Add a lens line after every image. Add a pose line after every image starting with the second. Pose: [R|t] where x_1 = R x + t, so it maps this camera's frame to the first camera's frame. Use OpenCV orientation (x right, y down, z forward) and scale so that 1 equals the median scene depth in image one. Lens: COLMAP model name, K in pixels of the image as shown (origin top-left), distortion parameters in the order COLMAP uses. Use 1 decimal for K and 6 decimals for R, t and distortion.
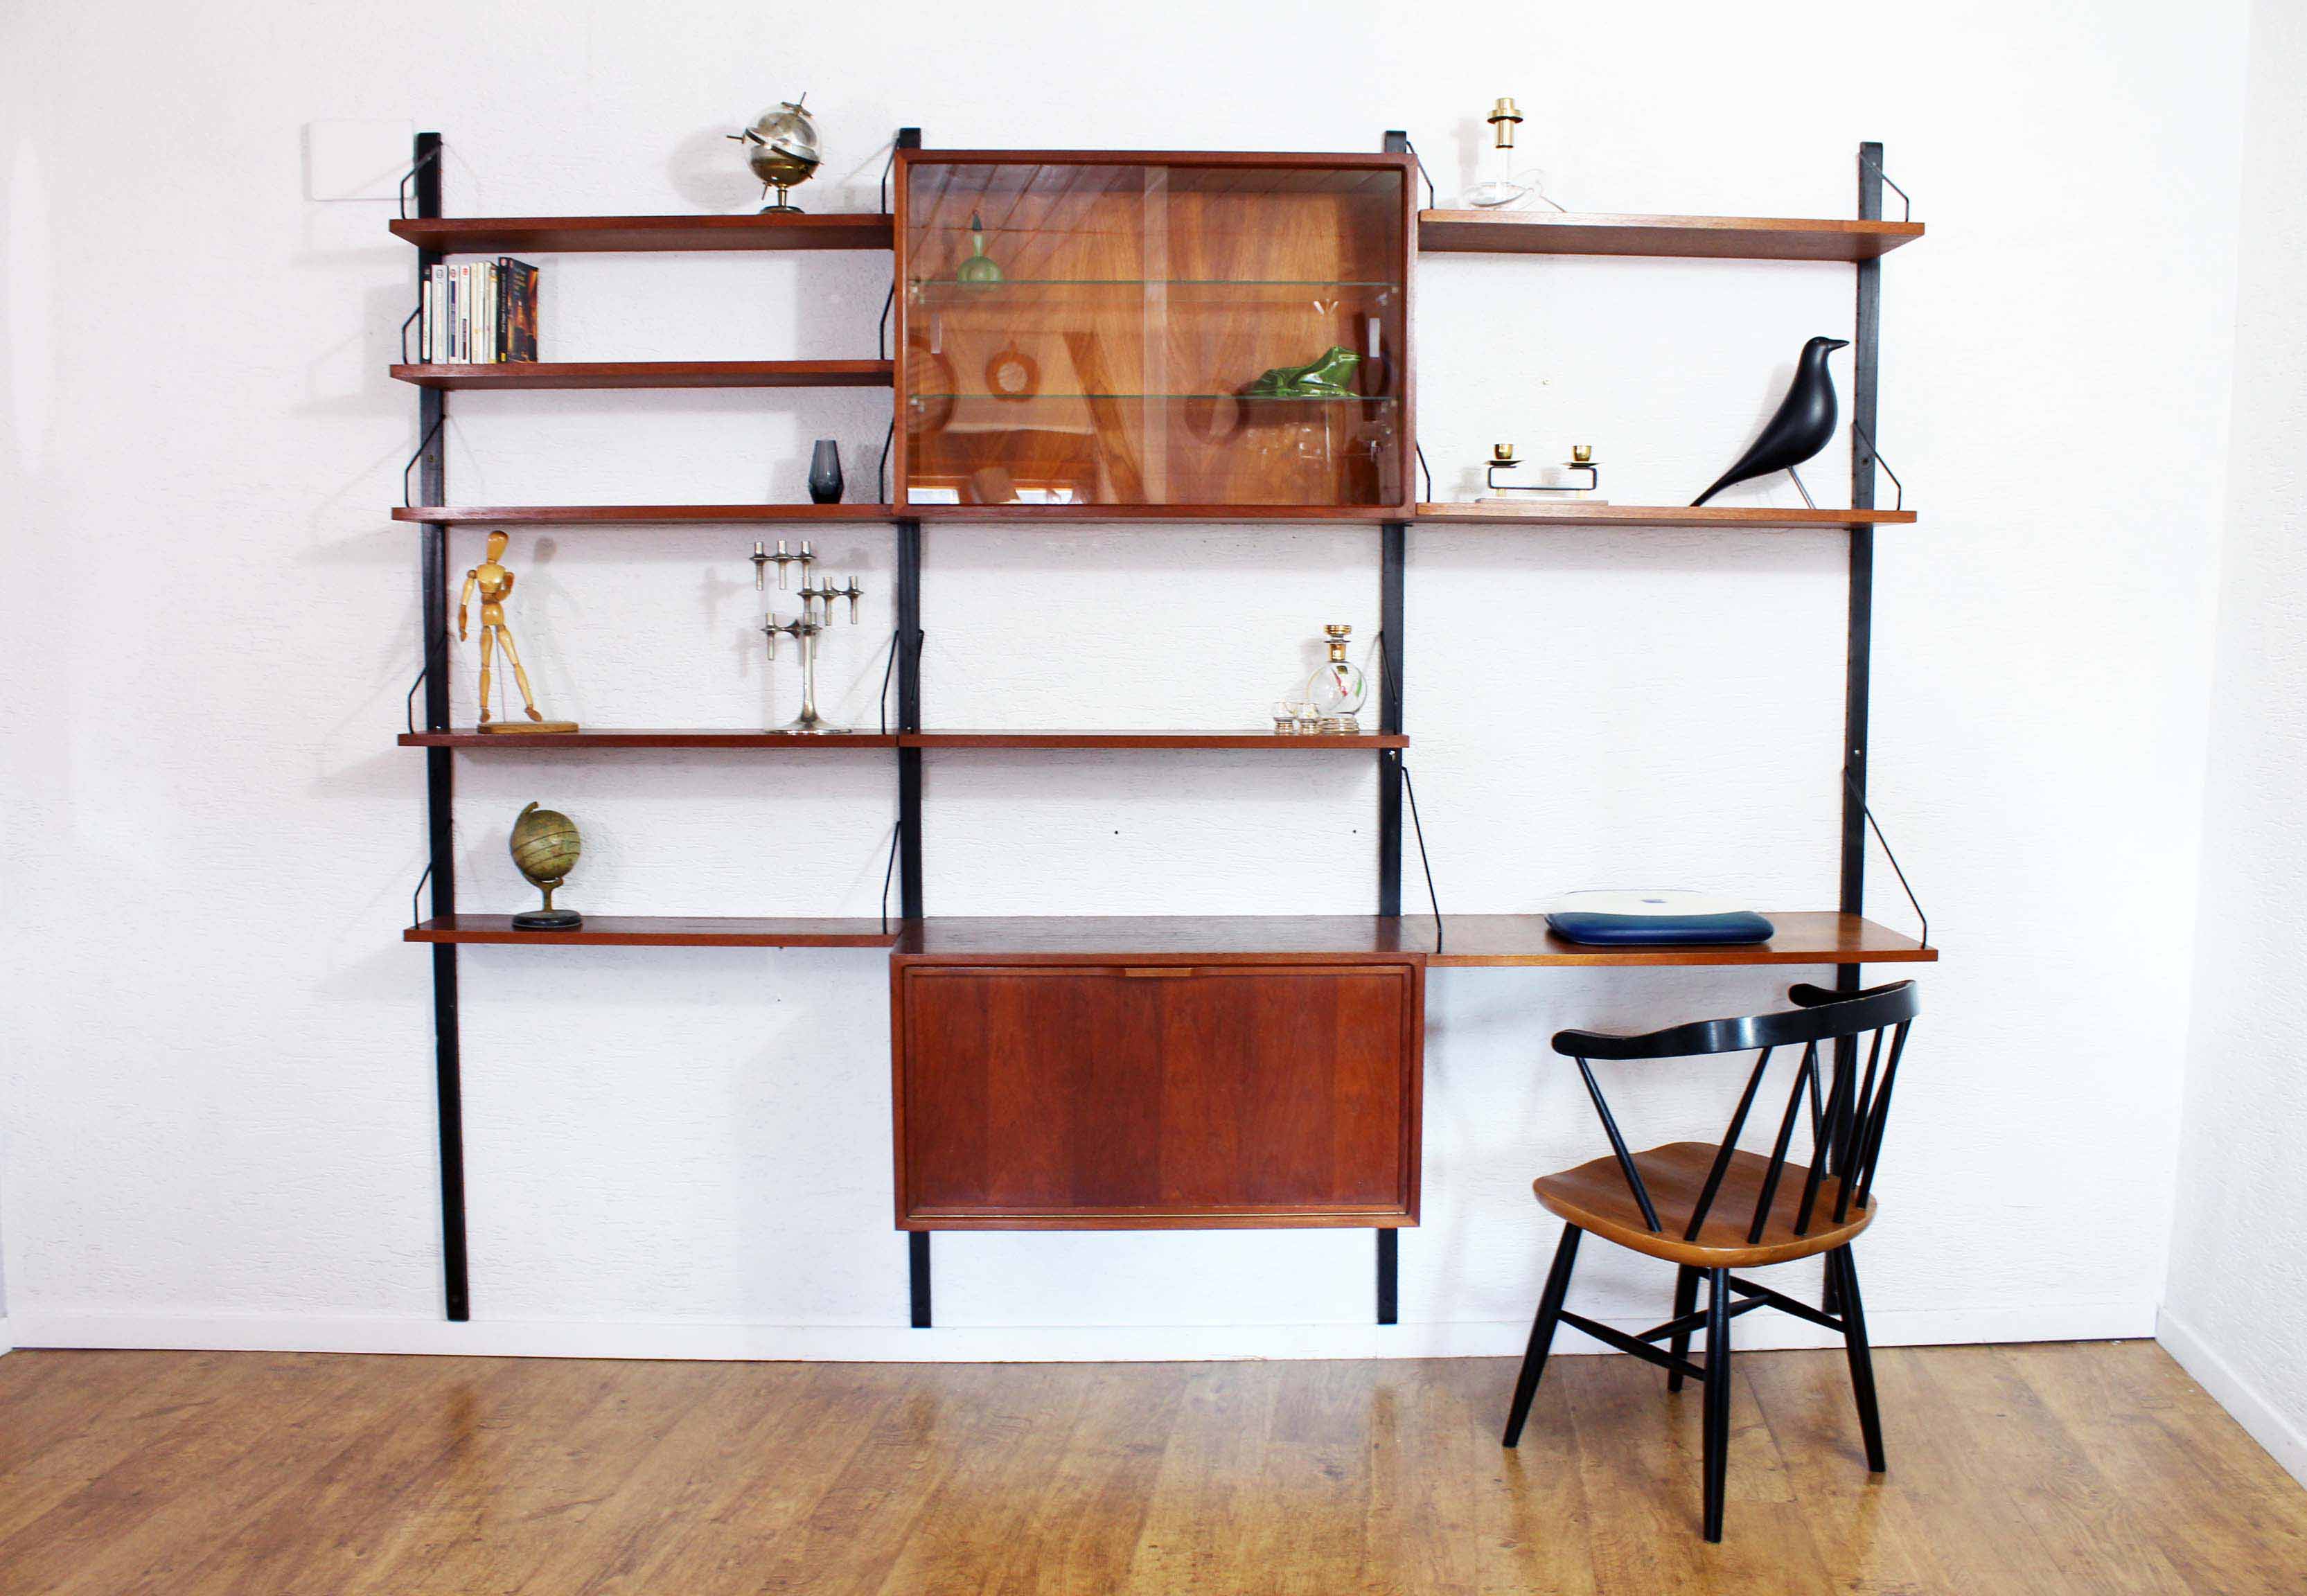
lens RADIAL K [[1922.5, 0, 1153.5], [0, 1922.5, 798.0], [0, 0, 1]] dist [-0.077627, 0.004615]
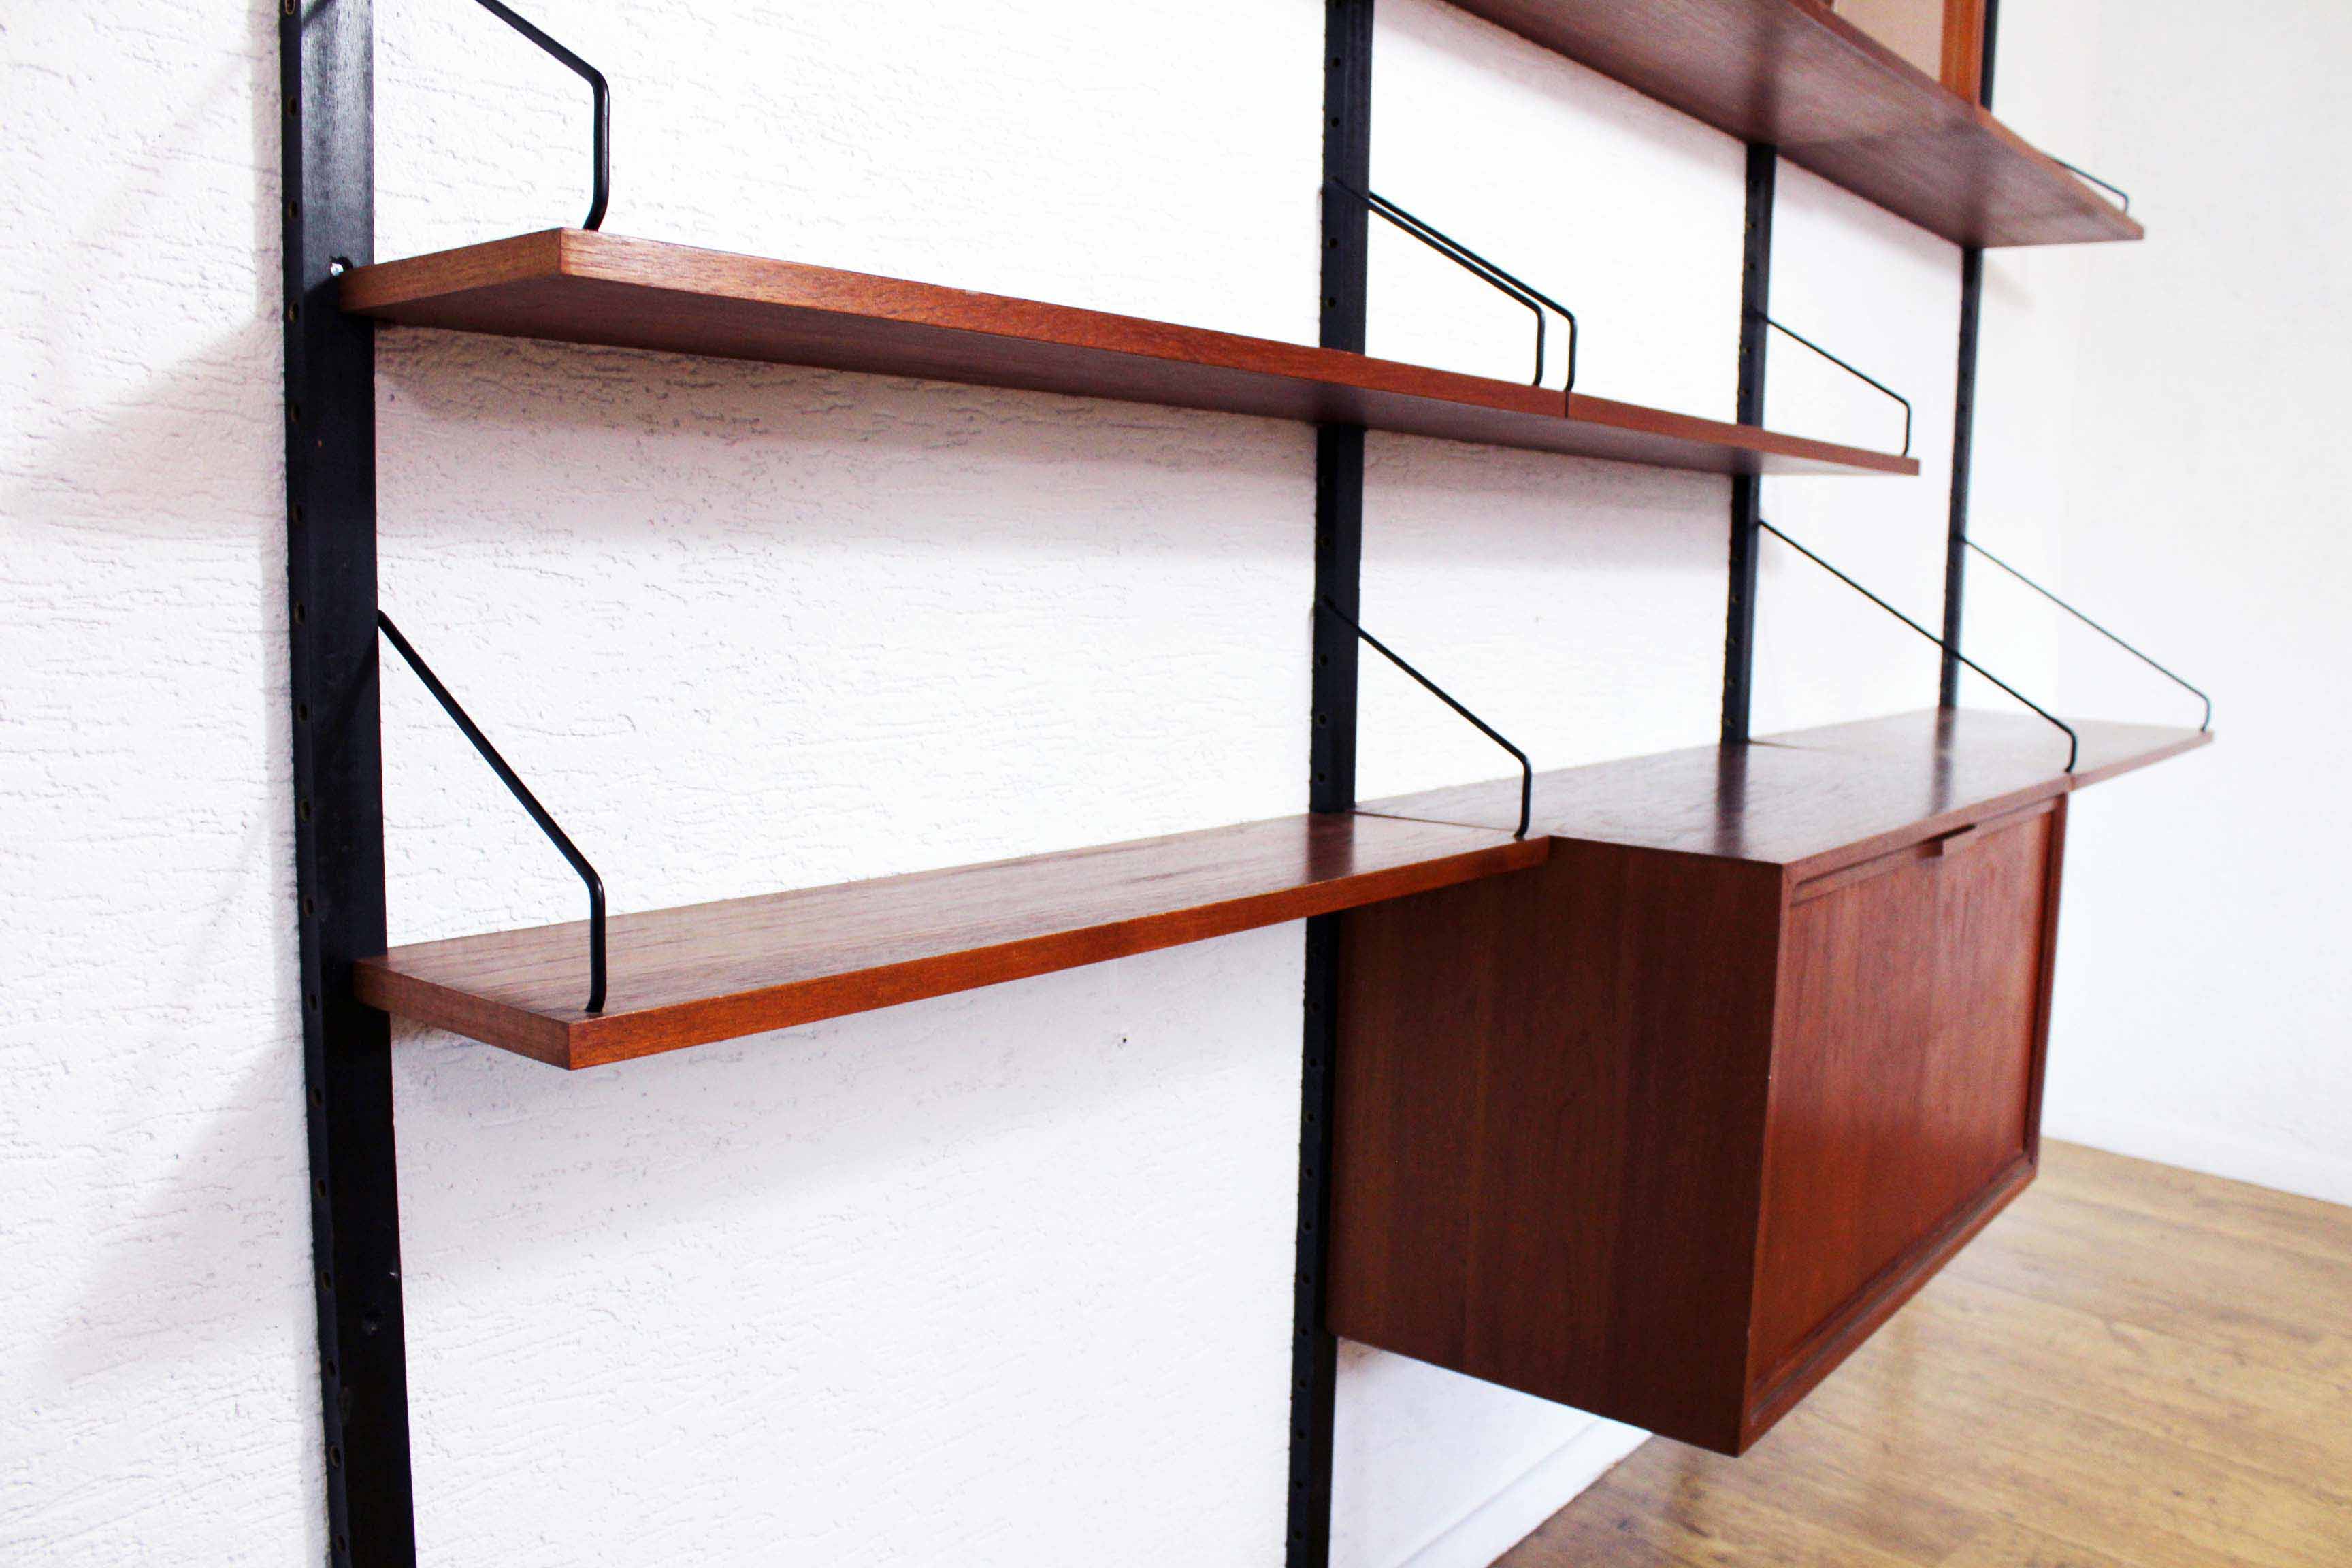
lens RADIAL K [[1913.8, 0, 1188.6], [0, 1913.8, 778.4], [0, 0, 1]] dist [-0.090895, 0.055956]
pose [[0.640905, -0.079327, 0.763511, -0.515374], [0.053159, 0.996845, 0.058947, 0.026150], [-0.765778, 0.002808, 0.643099, 0.752732]]
